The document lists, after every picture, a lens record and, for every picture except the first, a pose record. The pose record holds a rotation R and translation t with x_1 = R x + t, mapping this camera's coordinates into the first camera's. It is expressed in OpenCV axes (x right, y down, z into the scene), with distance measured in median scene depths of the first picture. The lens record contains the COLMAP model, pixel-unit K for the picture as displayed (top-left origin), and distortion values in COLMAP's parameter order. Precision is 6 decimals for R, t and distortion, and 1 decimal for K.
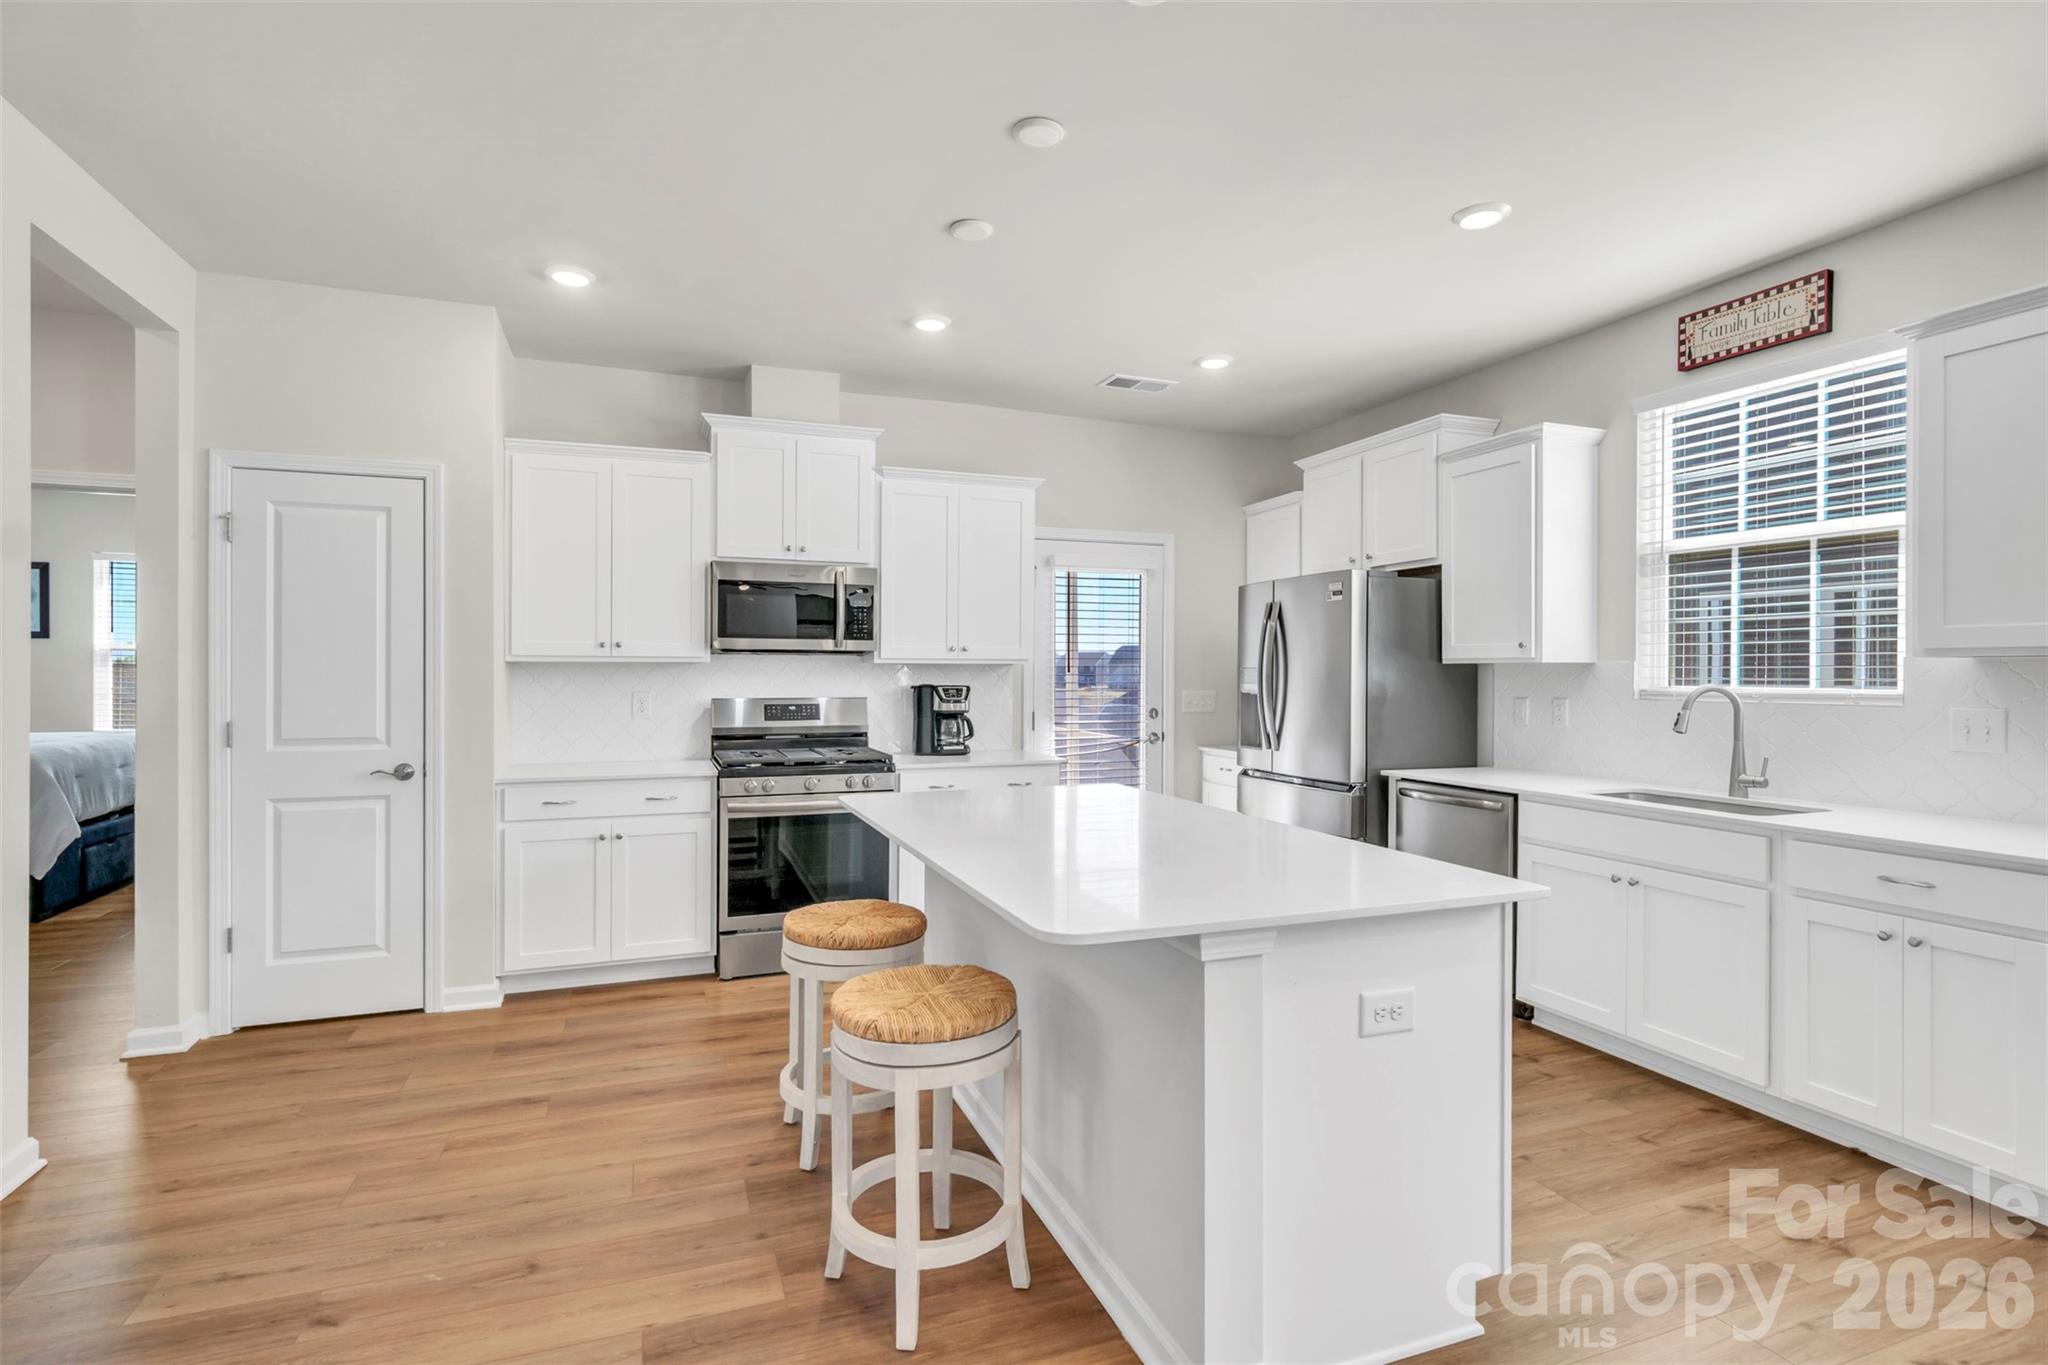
lens RADIAL K [[986.6, 0, 1027.1], [0, 986.6, 673.0], [0, 0, 1]] dist [-0.002985, 0.000249]
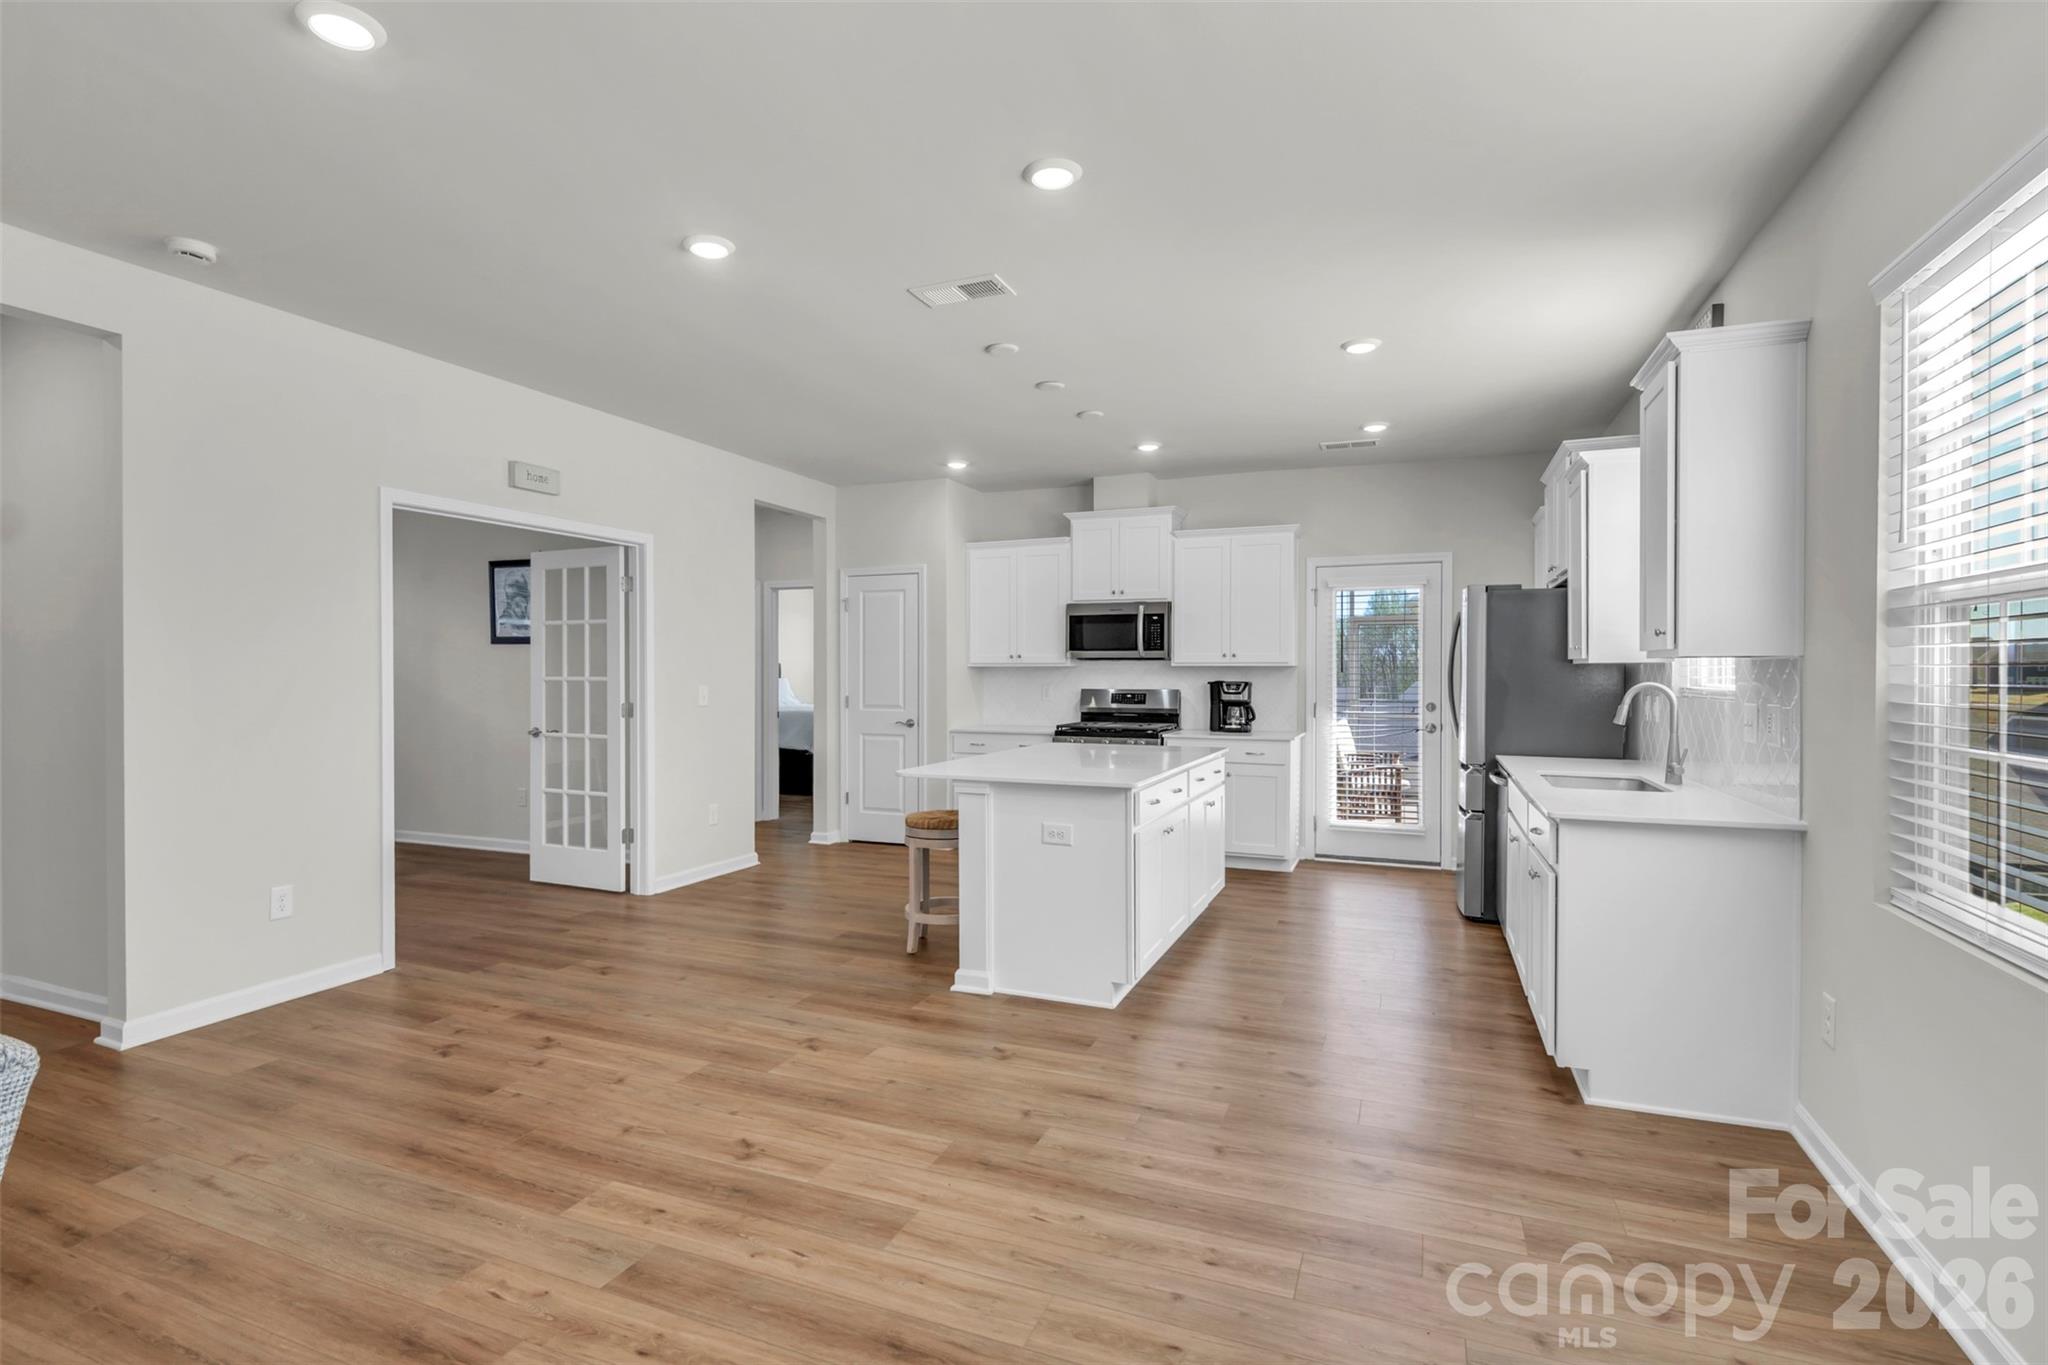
lens RADIAL K [[986.6, 0, 1007.8], [0, 986.6, 682.2], [0, 0, 1]] dist [-0.002985, 0.000249]
pose [[0.724808, 0.004872, -0.688934, 0.713788], [-0.000380, 0.999978, 0.006671, 0.004494], [0.688951, -0.004573, 0.724793, -0.240337]]
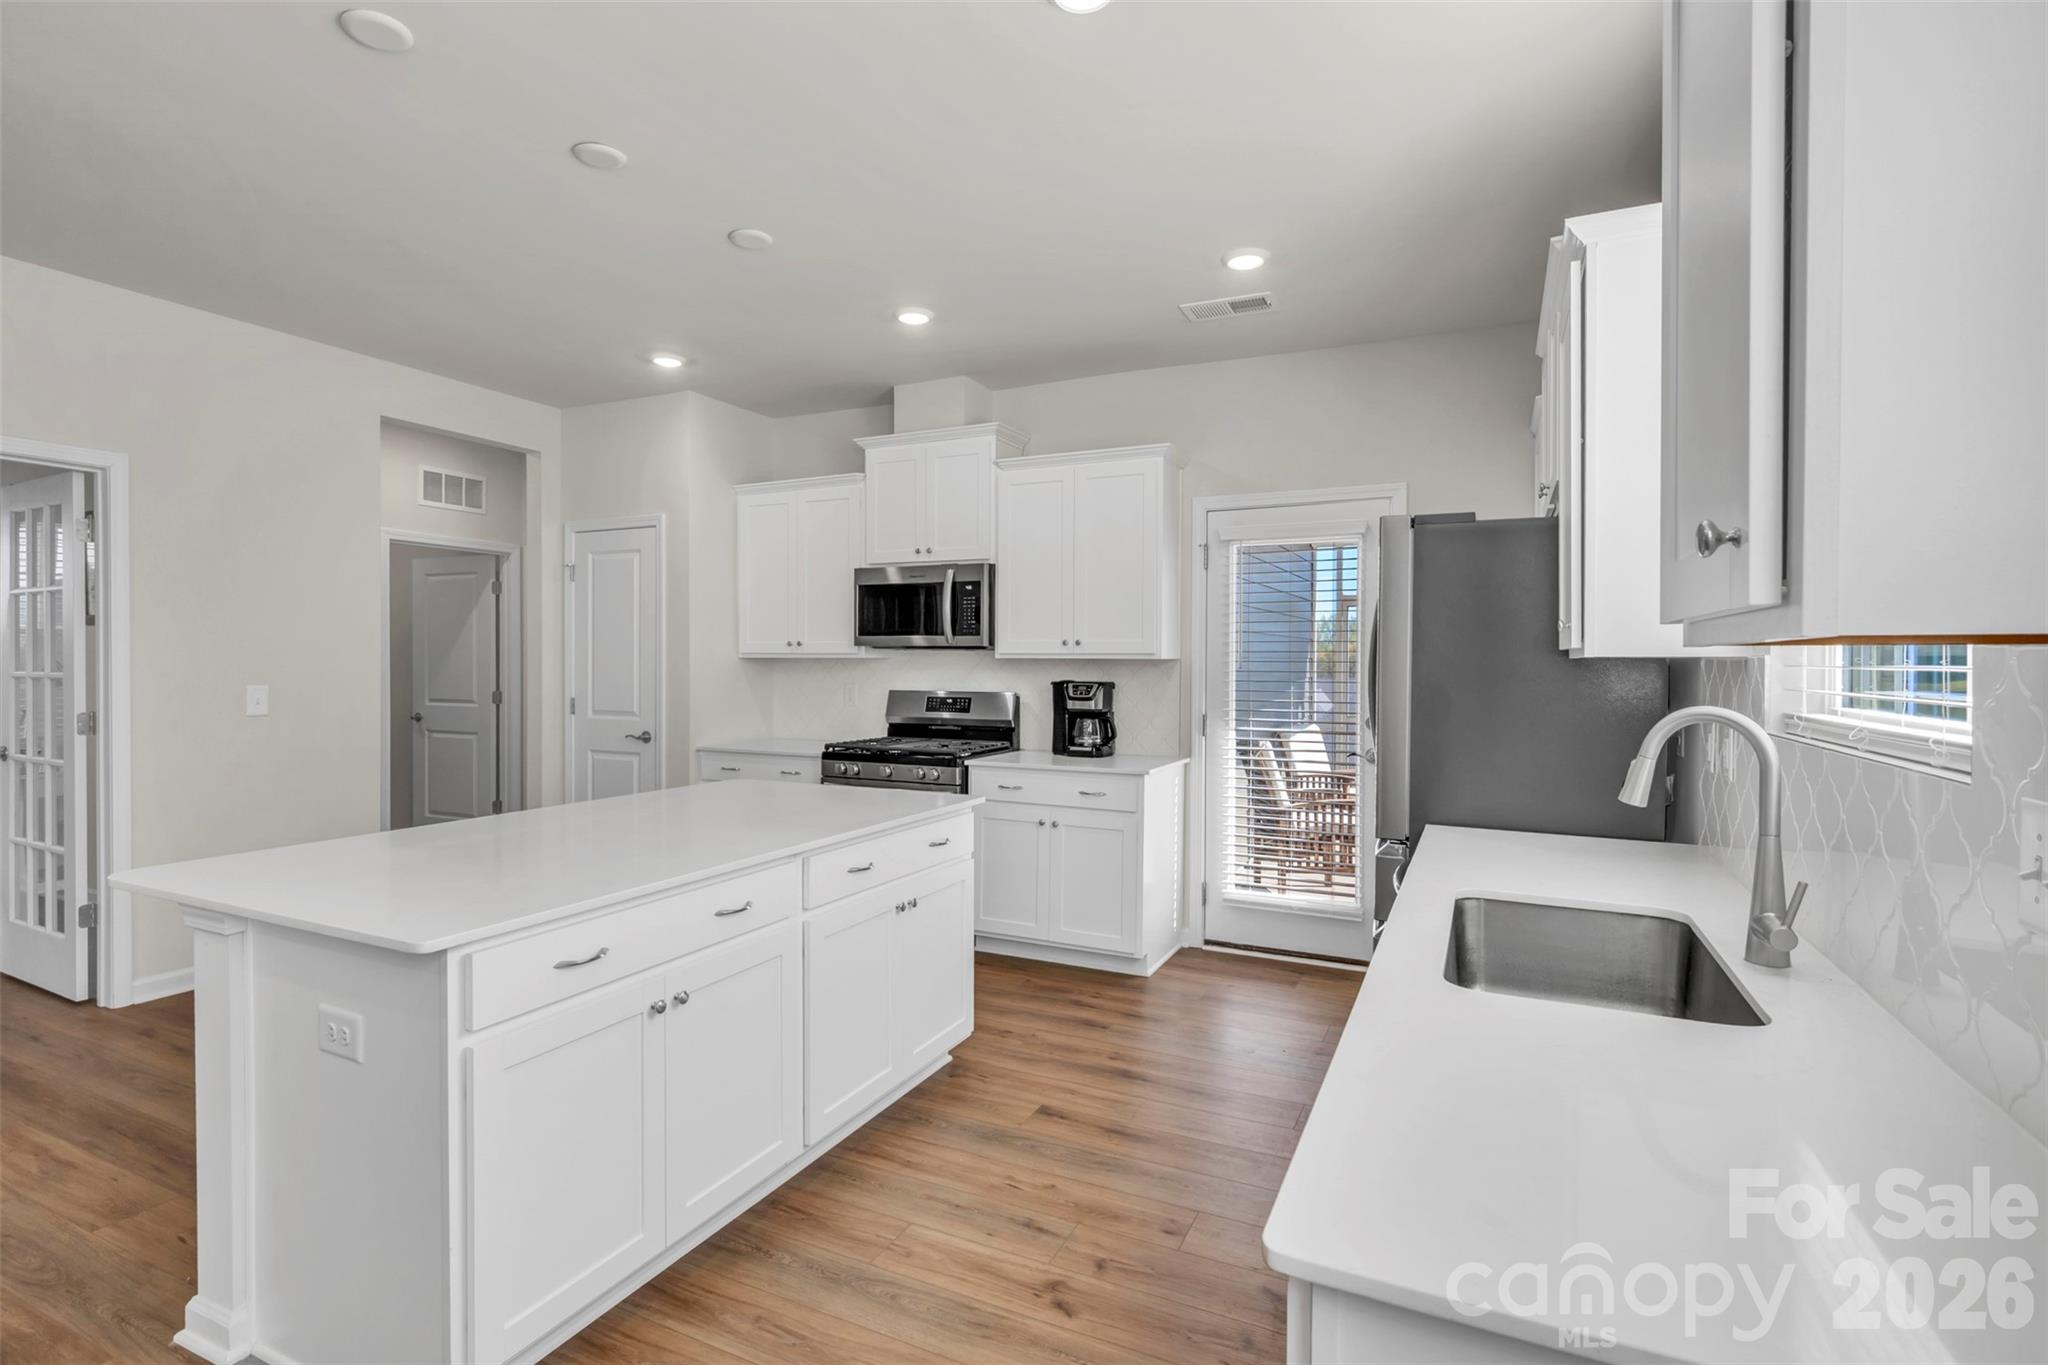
lens RADIAL K [[986.6, 0, 1009.2], [0, 986.6, 676.2], [0, 0, 1]] dist [-0.002985, 0.000249]
pose [[0.684752, 0.011219, -0.728690, 0.612695], [-0.004350, 0.999927, 0.011308, -0.003444], [0.728764, -0.004573, 0.684750, 0.345259]]
